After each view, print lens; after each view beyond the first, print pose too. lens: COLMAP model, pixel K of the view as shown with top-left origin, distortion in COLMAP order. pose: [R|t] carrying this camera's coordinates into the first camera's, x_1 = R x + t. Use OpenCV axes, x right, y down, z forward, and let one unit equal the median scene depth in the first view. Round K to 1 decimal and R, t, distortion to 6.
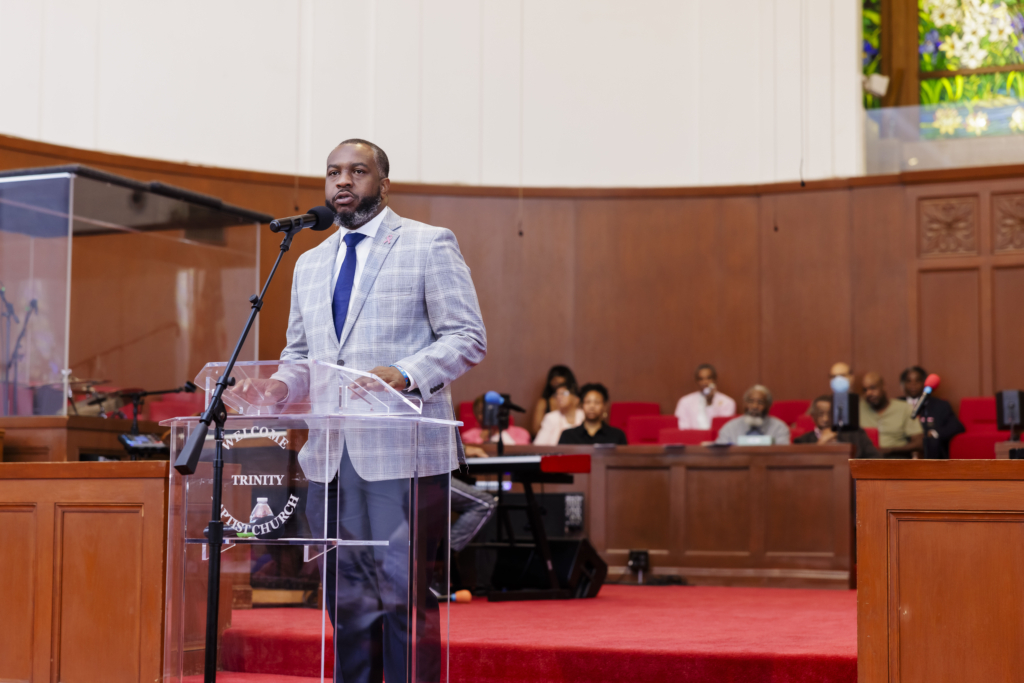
lens RADIAL K [[1984.3, 0, 524.4], [0, 1984.3, 343.2], [0, 0, 1]] dist [-0.004752, 0.172859]
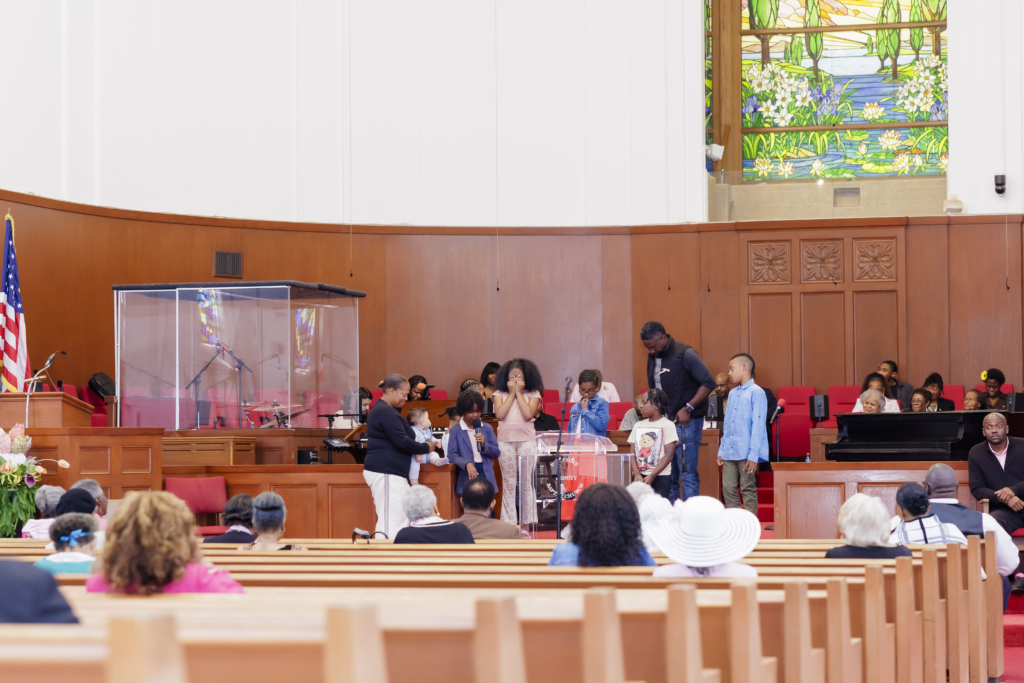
lens RADIAL K [[2747.9, 0, 512.0], [0, 2747.9, 341.5], [0, 0, 1]] dist [0.041863, -0.410833]
pose [[0.988956, -0.006435, 0.148069, -0.358283], [-0.000934, 0.998766, 0.049648, -0.143039], [-0.148206, -0.049238, 0.987730, -1.254699]]
